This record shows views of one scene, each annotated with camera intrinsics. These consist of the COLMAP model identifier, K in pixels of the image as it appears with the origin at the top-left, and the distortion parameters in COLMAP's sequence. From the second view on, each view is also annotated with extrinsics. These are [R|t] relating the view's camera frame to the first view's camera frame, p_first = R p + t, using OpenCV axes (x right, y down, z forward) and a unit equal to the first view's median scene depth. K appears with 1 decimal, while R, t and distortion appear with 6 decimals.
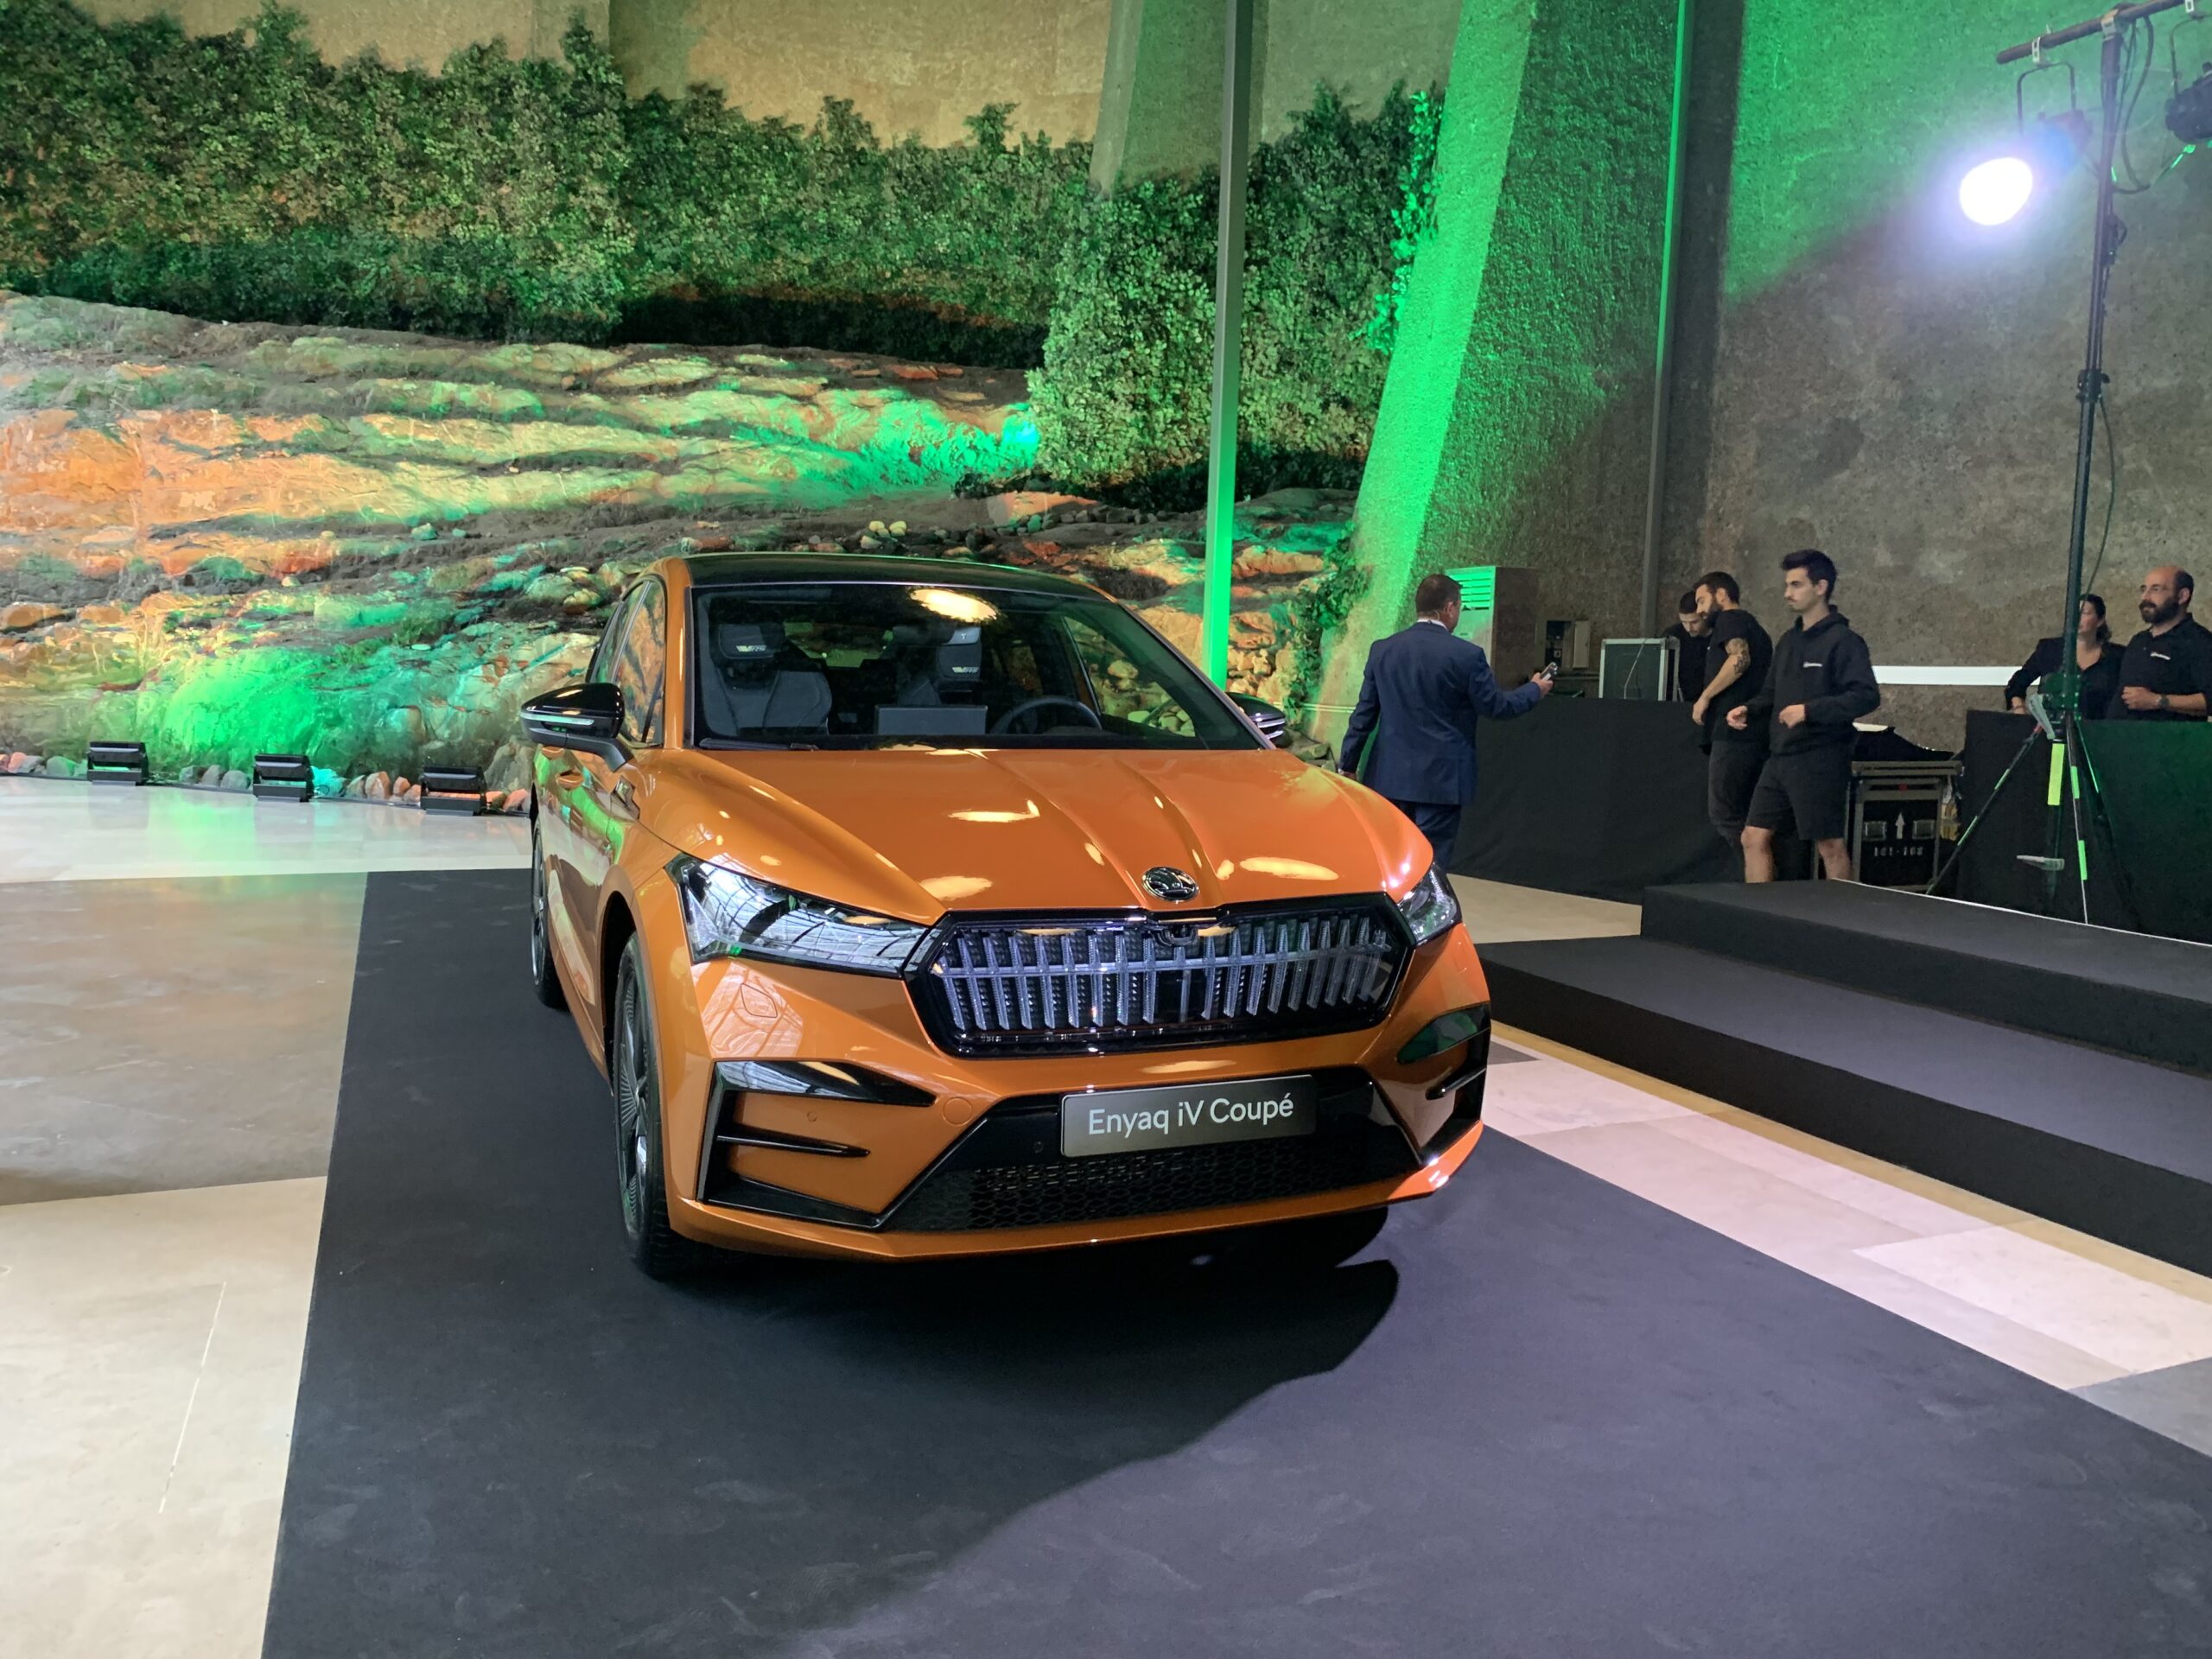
lens RADIAL K [[1716.6, 0, 1106.0], [0, 1716.6, 829.5], [0, 0, 1]] dist [0.031872, -0.016555]
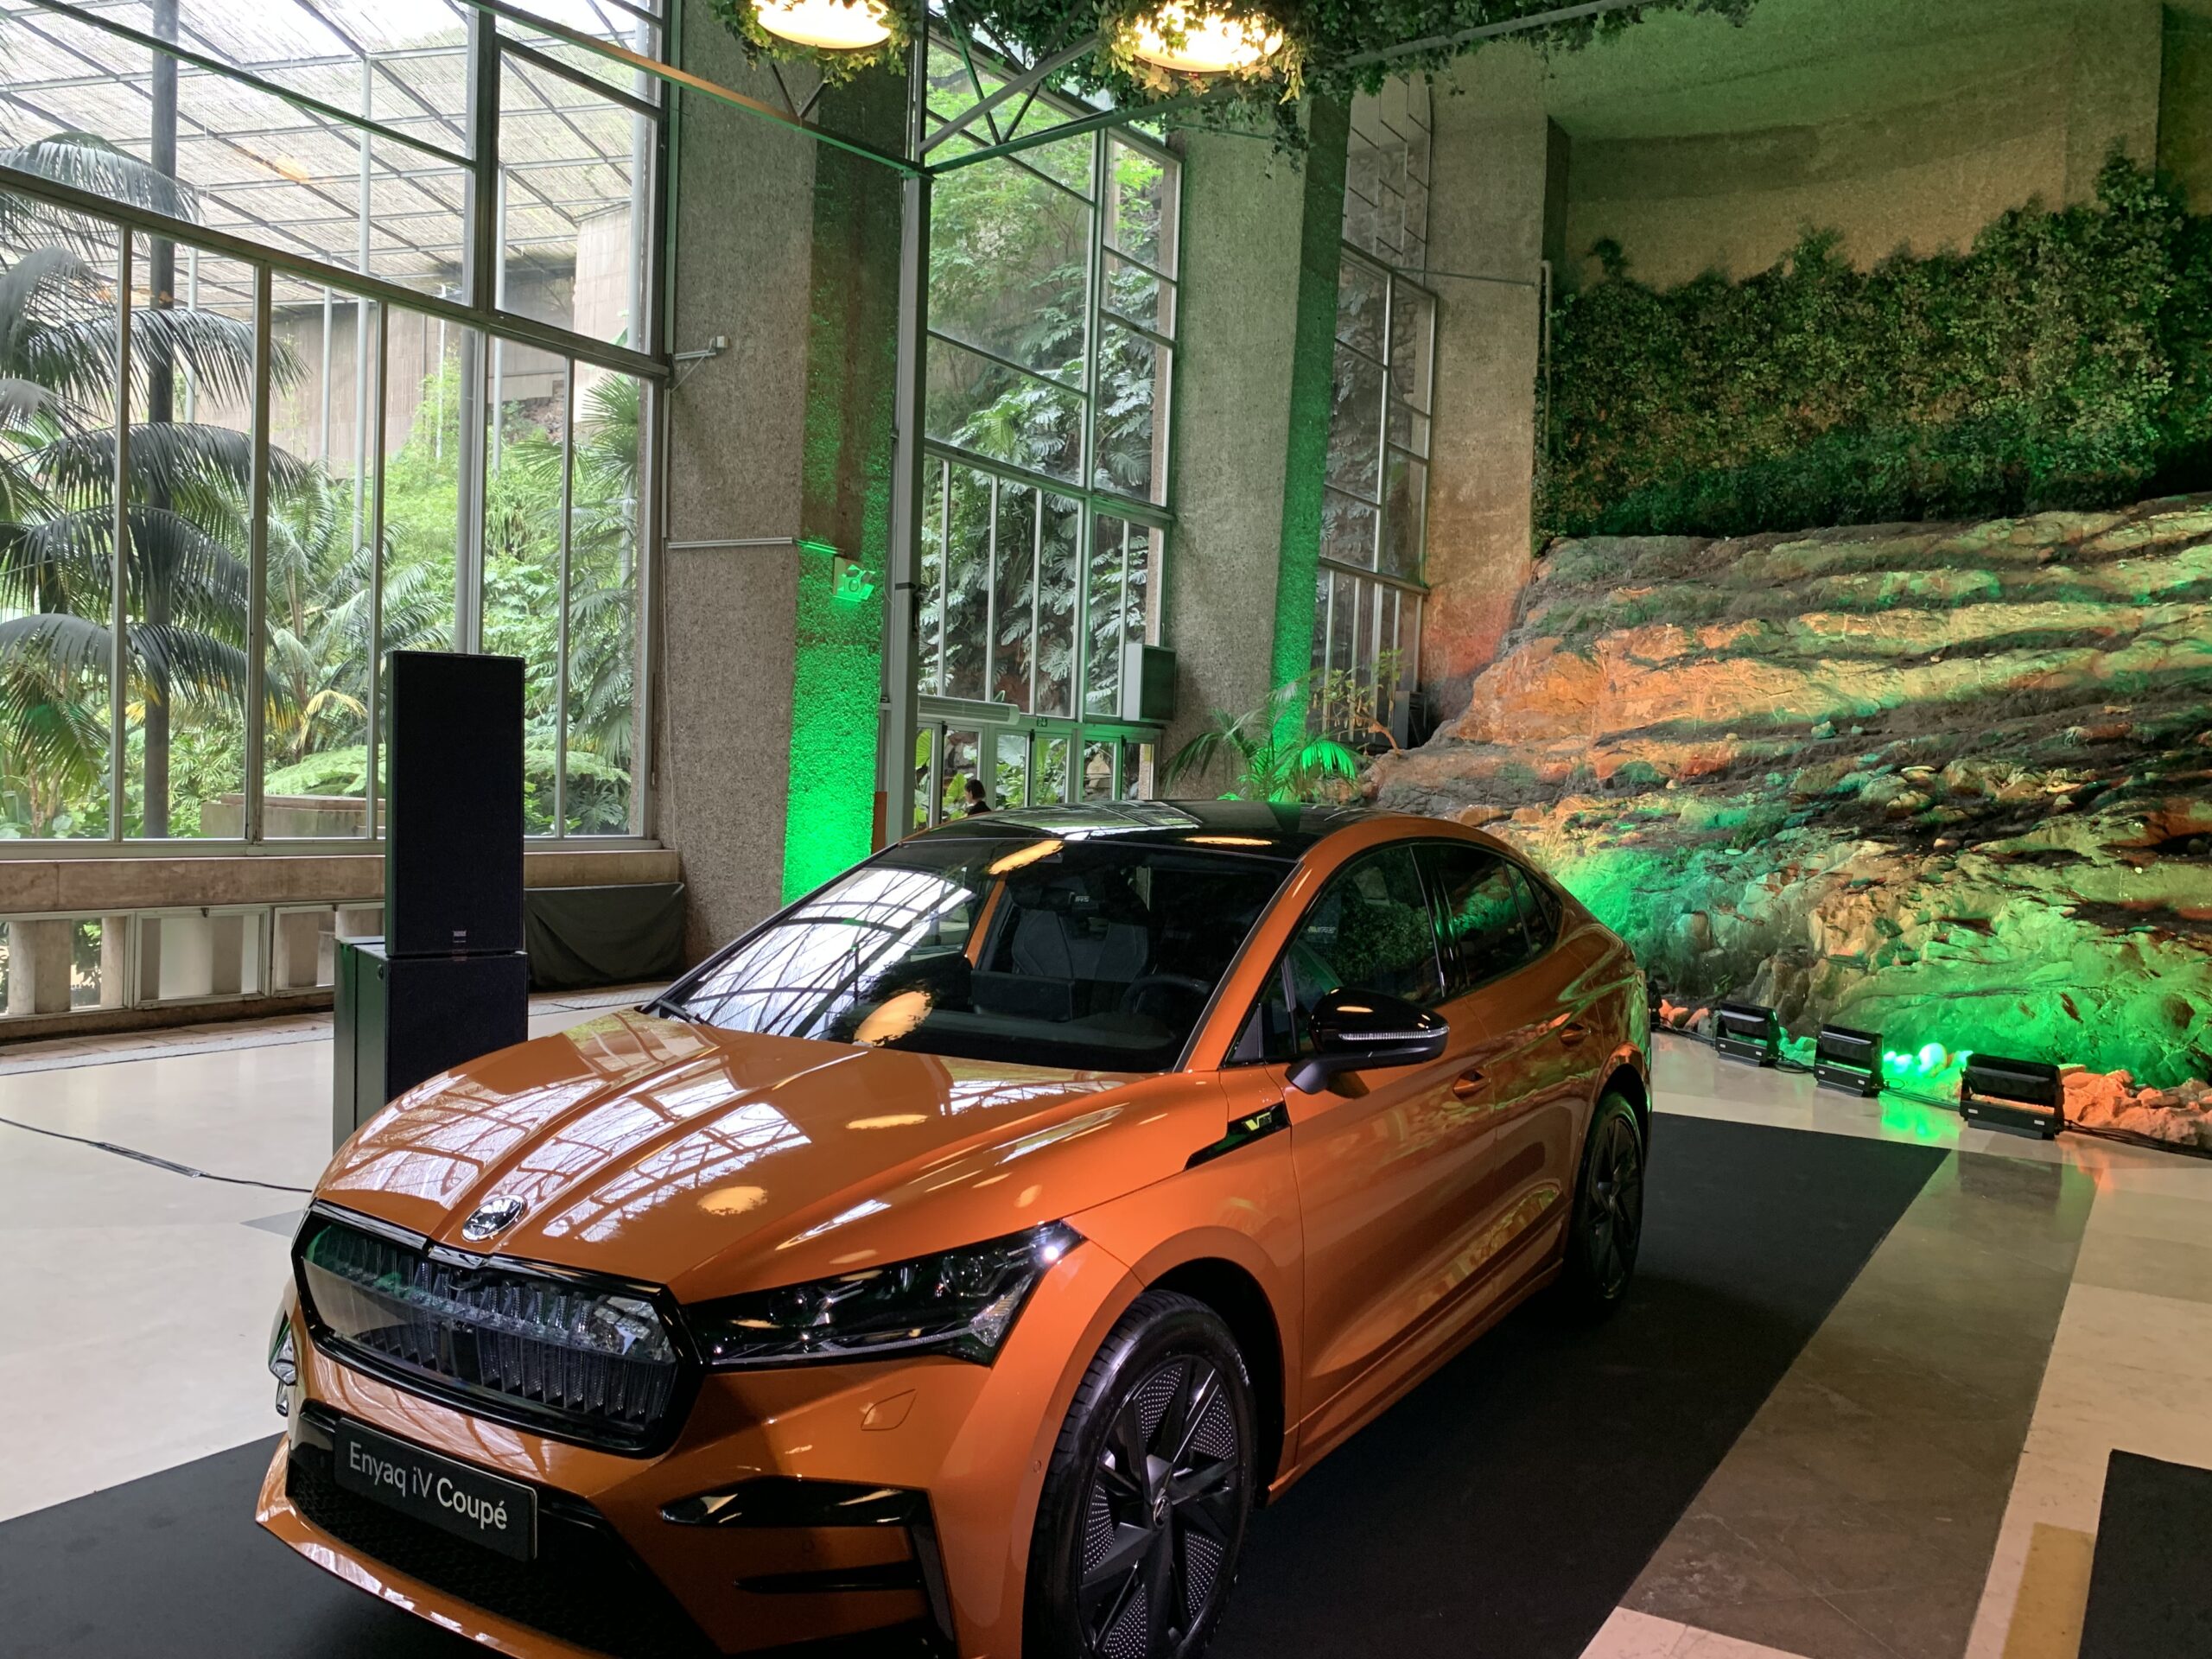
lens RADIAL K [[1716.6, 0, 1106.0], [0, 1716.6, 829.5], [0, 0, 1]] dist [0.031872, -0.016555]
pose [[0.571809, 0.013393, -0.820277, 0.142506], [-0.099419, 0.993629, -0.053081, -0.022385], [0.814340, 0.111904, 0.569498, 0.110945]]
